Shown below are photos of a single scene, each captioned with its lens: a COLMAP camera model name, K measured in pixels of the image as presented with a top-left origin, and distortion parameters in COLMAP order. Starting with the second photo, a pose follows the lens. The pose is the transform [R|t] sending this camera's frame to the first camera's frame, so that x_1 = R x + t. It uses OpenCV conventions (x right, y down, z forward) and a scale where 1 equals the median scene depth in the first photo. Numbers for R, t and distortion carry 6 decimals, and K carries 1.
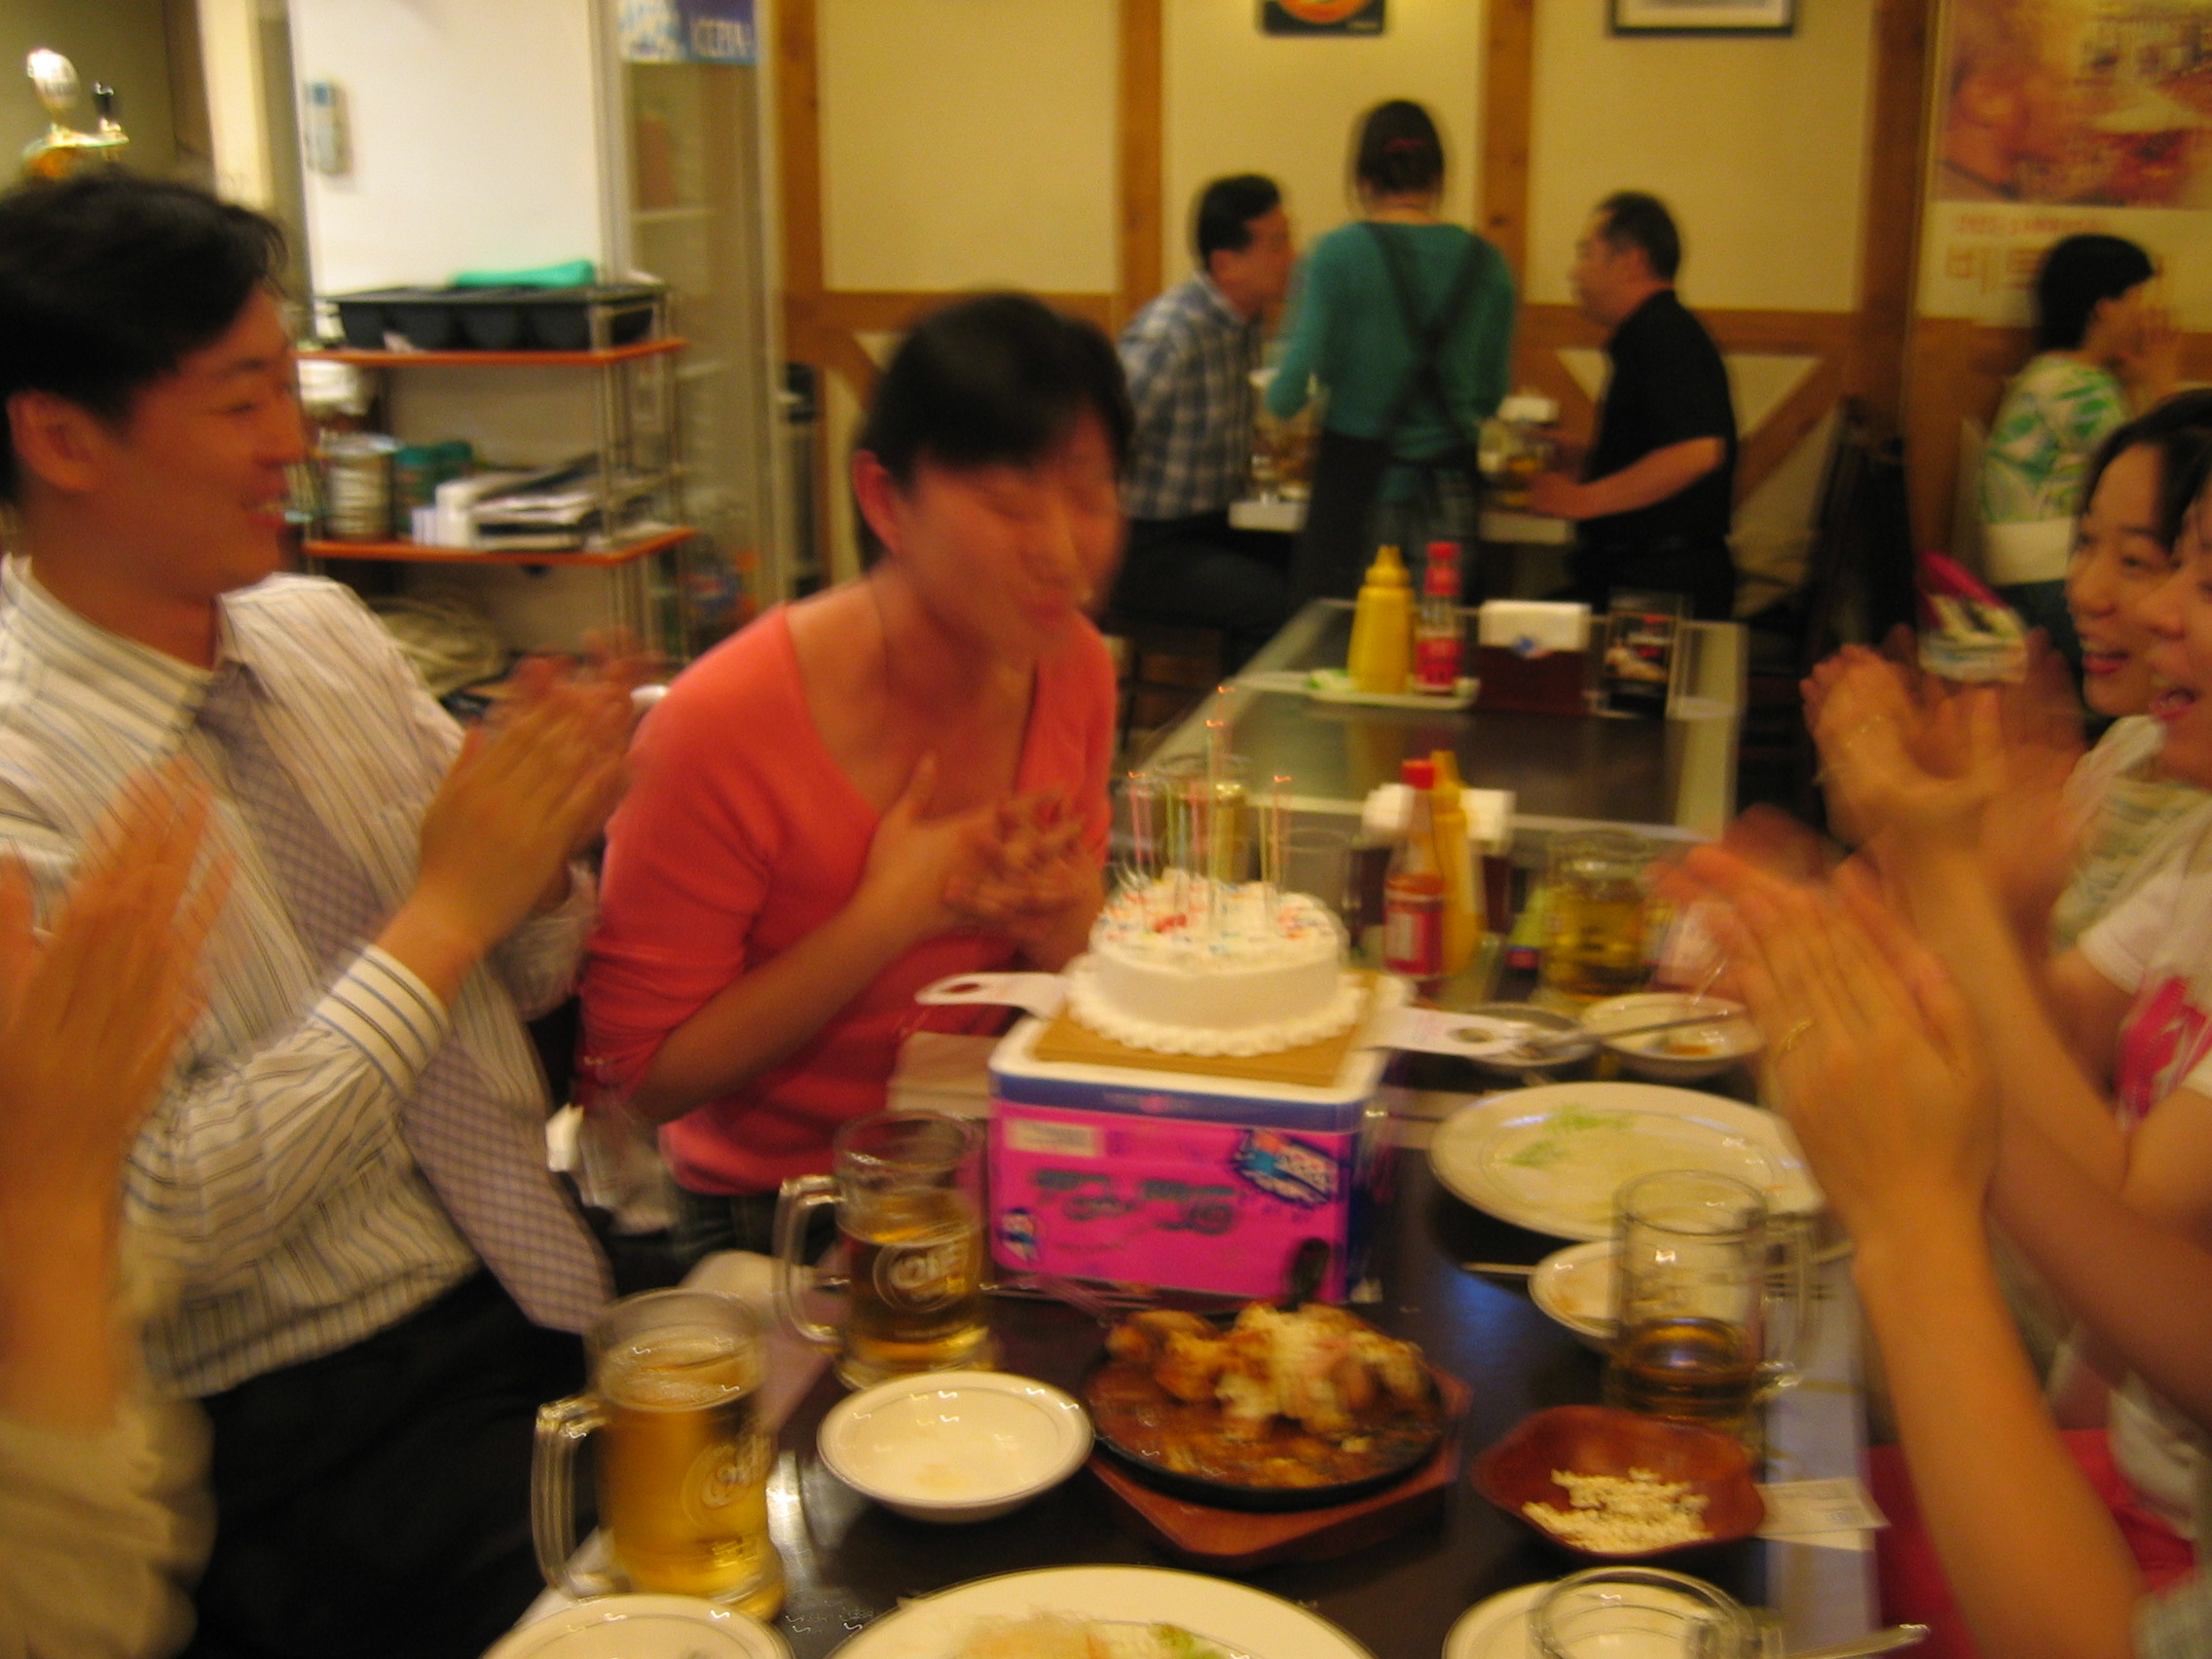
lens RADIAL K [[2421.7, 0, 1105.9], [0, 2421.7, 818.4], [0, 0, 1]] dist [-0.102273, 0.000000]
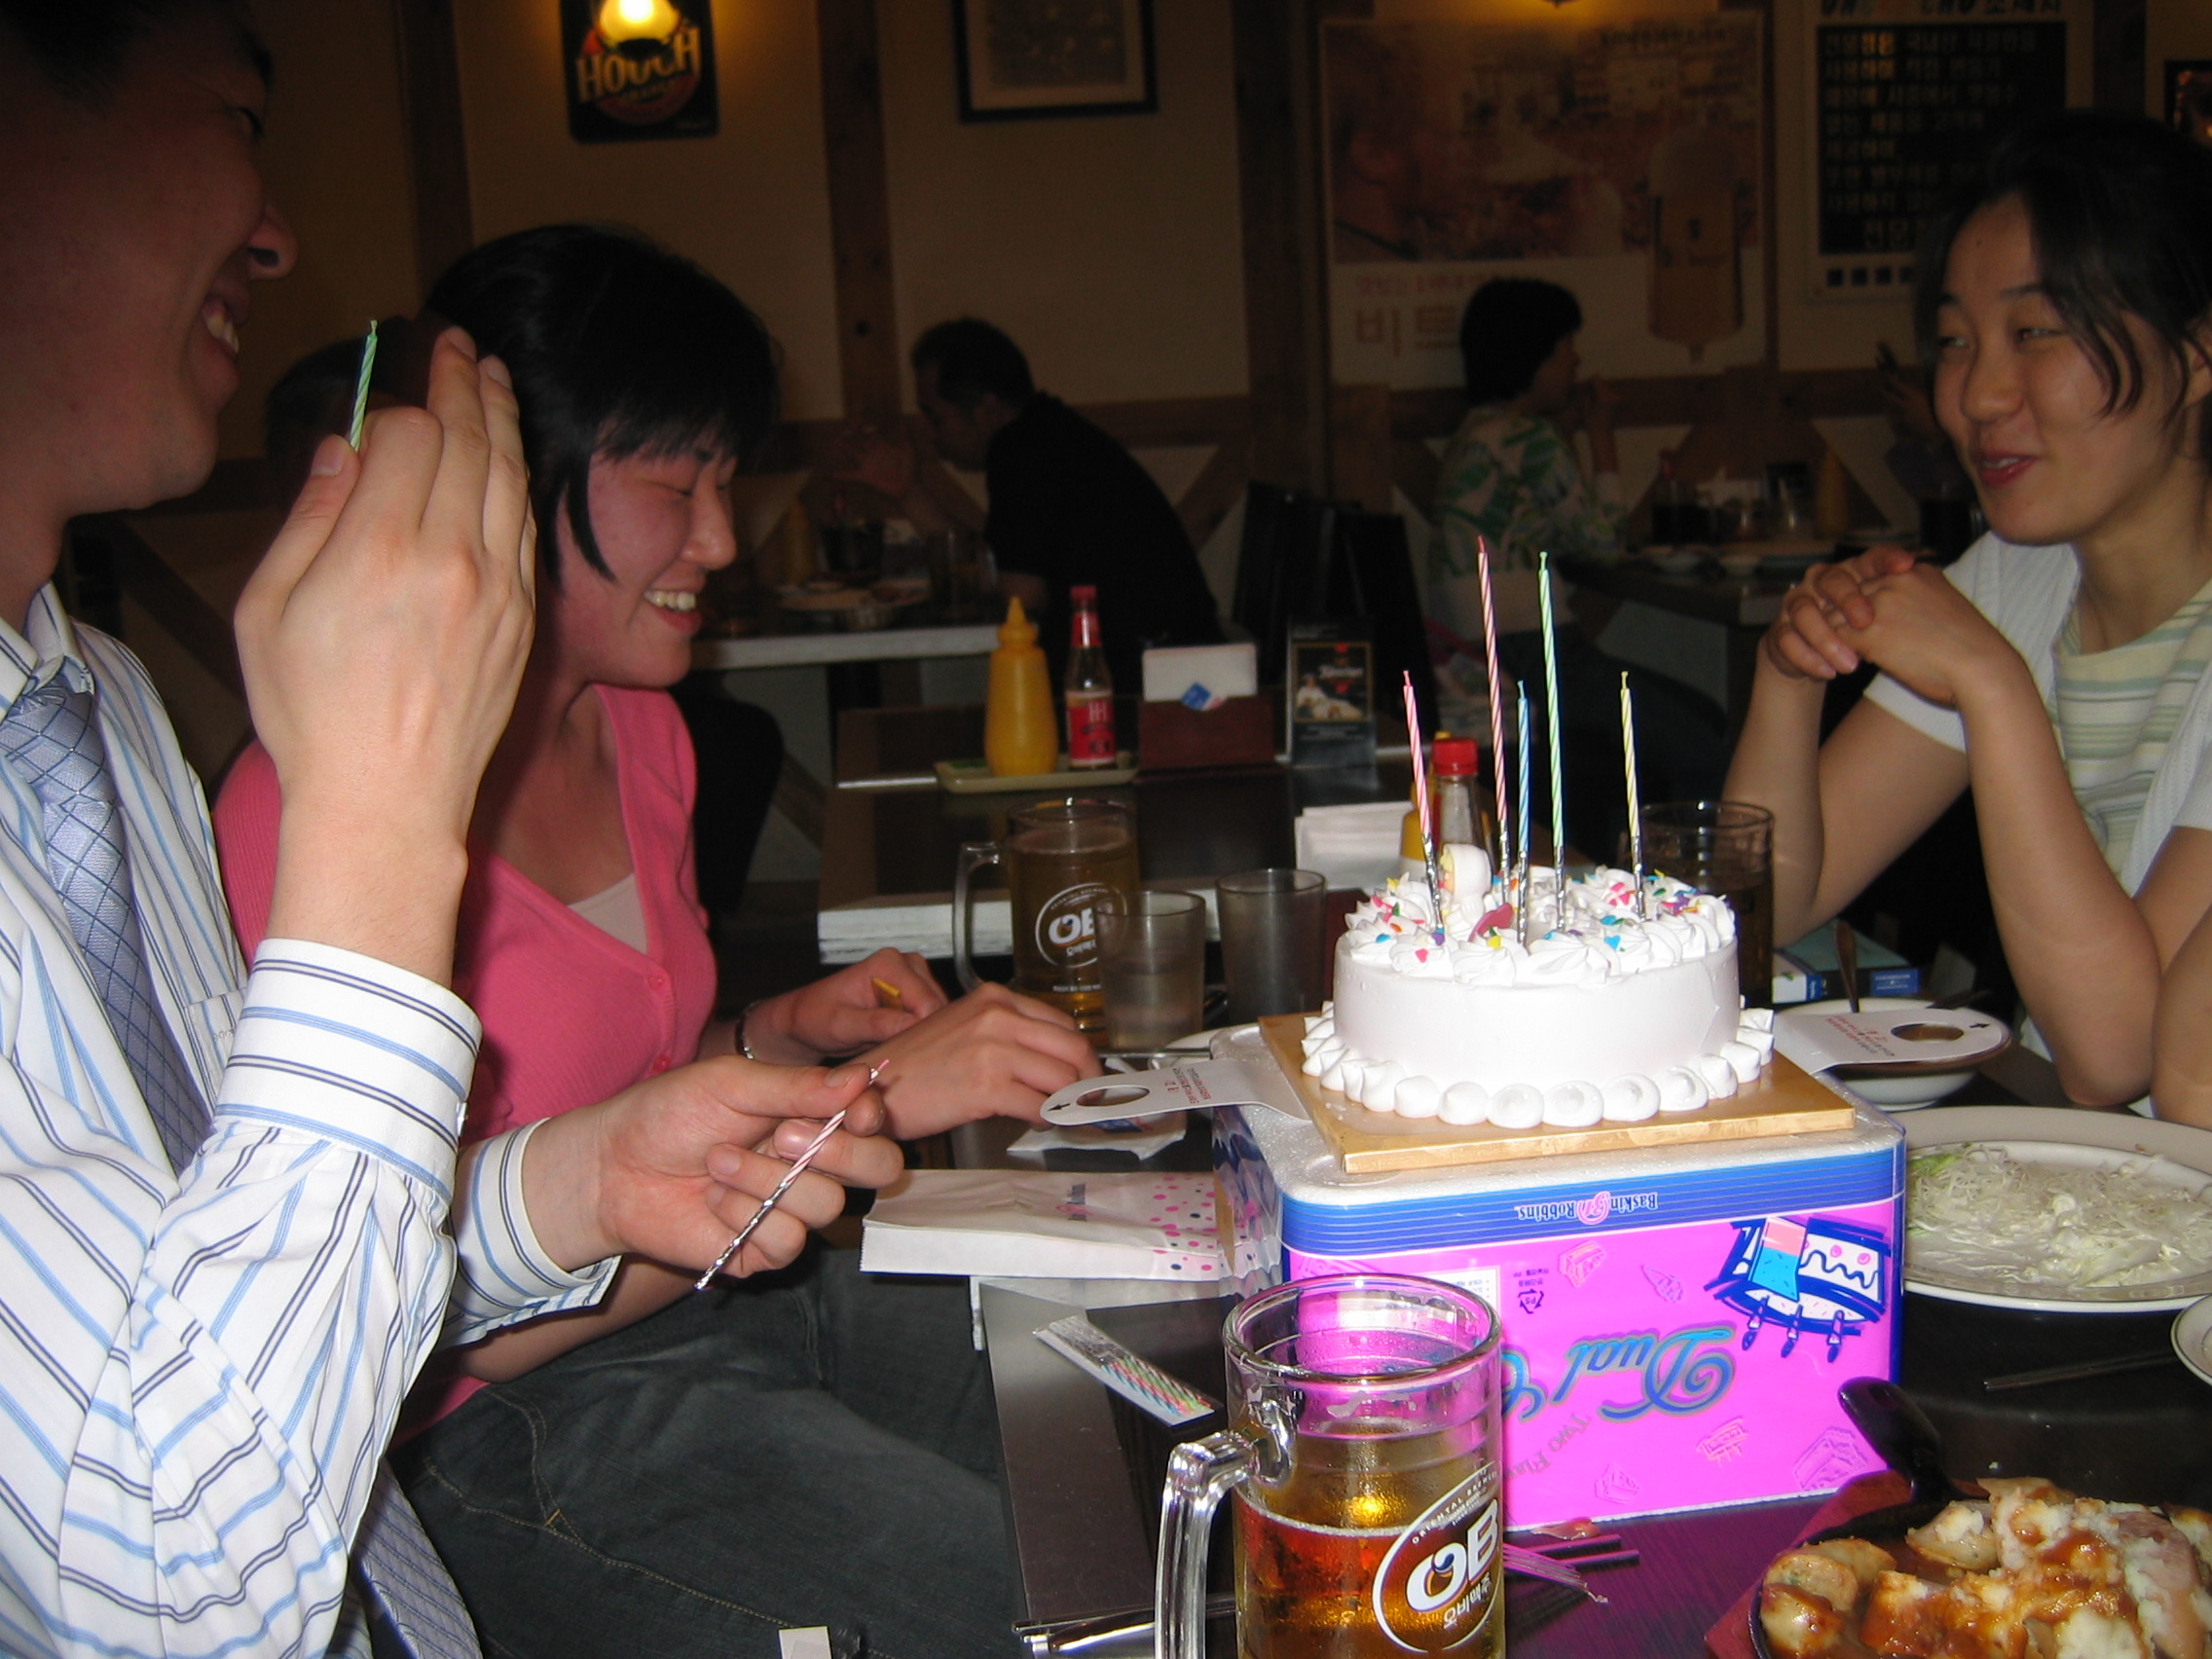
lens RADIAL K [[2421.7, 0, 1115.9], [0, 2421.7, 851.7], [0, 0, 1]] dist [-0.102273, 0.000000]
pose [[0.935923, -0.119261, 0.331399, -0.105729], [0.145855, 0.987693, -0.056476, 0.018572], [-0.320585, 0.101194, 0.941799, 0.183798]]
